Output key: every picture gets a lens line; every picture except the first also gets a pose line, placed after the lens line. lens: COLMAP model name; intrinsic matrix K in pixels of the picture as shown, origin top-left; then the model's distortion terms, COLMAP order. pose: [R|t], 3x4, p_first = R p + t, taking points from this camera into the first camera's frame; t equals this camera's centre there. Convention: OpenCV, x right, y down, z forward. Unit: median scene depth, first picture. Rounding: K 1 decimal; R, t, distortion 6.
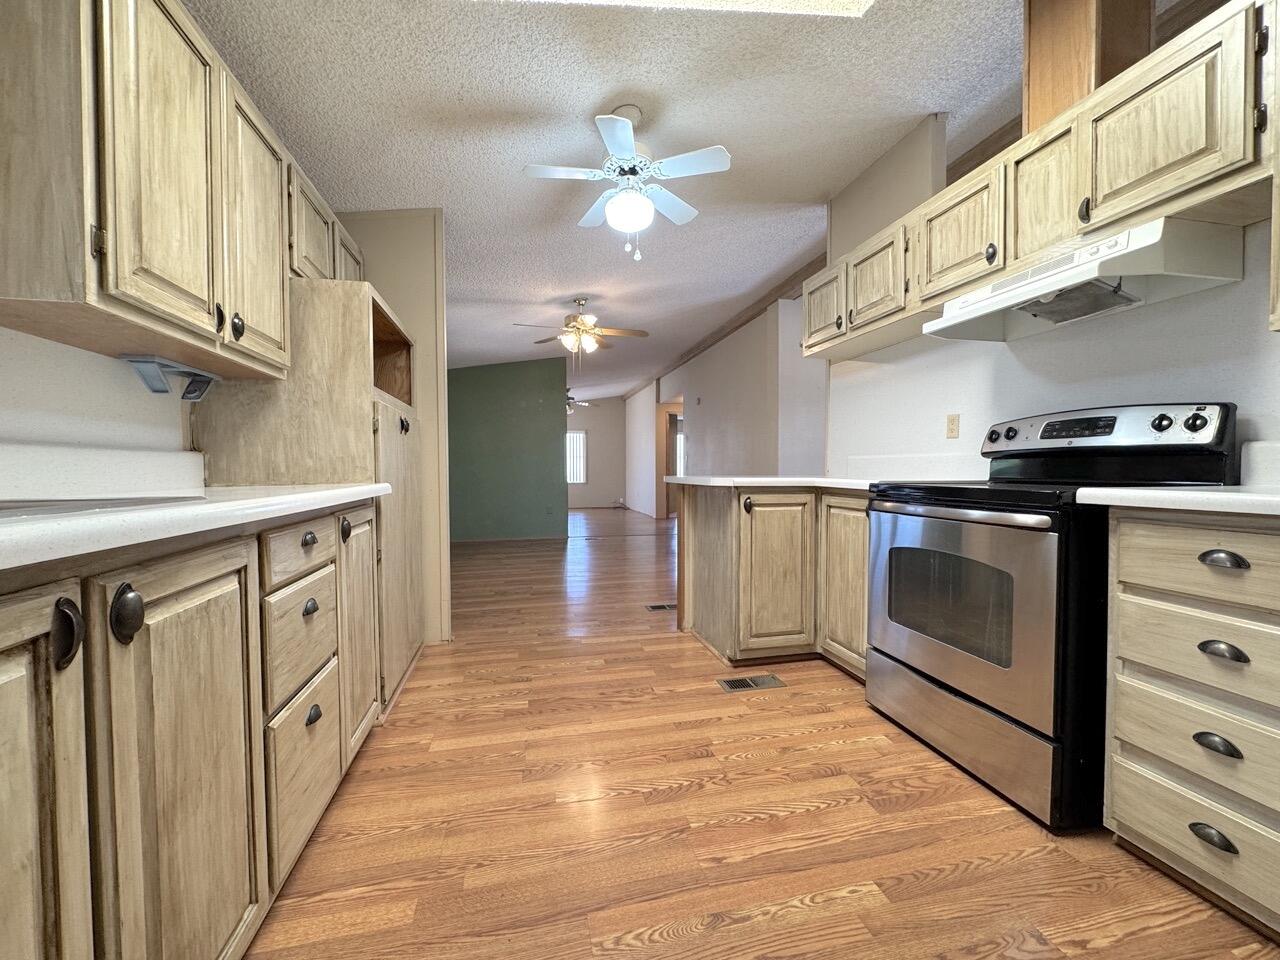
lens RADIAL K [[508.1, 0, 639.0], [0, 508.1, 479.4], [0, 0, 1]] dist [-0.004226, 0.000914]
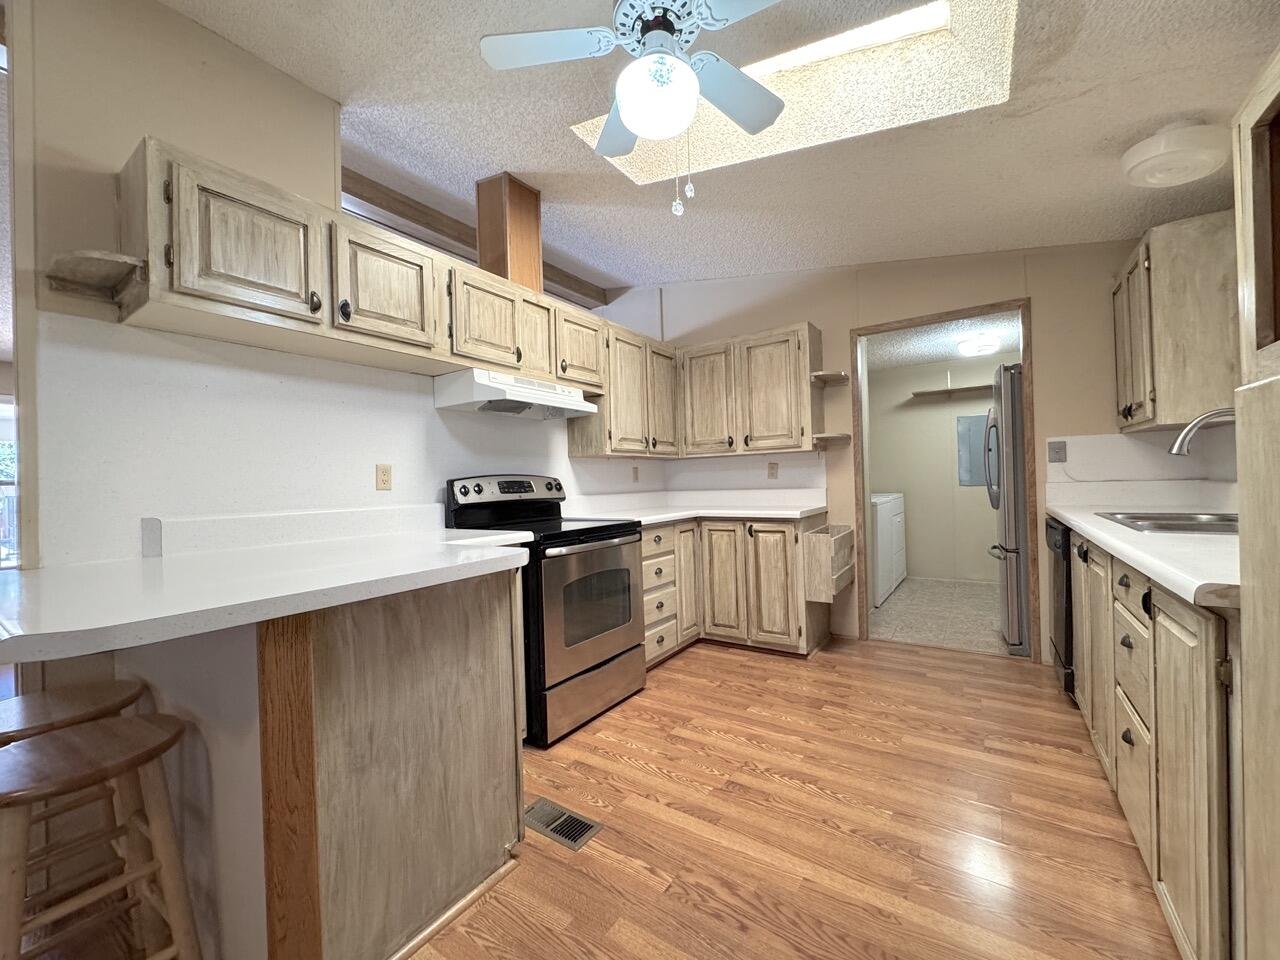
lens RADIAL K [[508.1, 0, 642.3], [0, 508.1, 480.7], [0, 0, 1]] dist [-0.004226, 0.000914]
pose [[-0.677210, 0.030252, 0.735168, -0.529809], [0.050888, 0.998688, 0.005781, -0.111506], [-0.734028, 0.041326, -0.677860, 1.784505]]
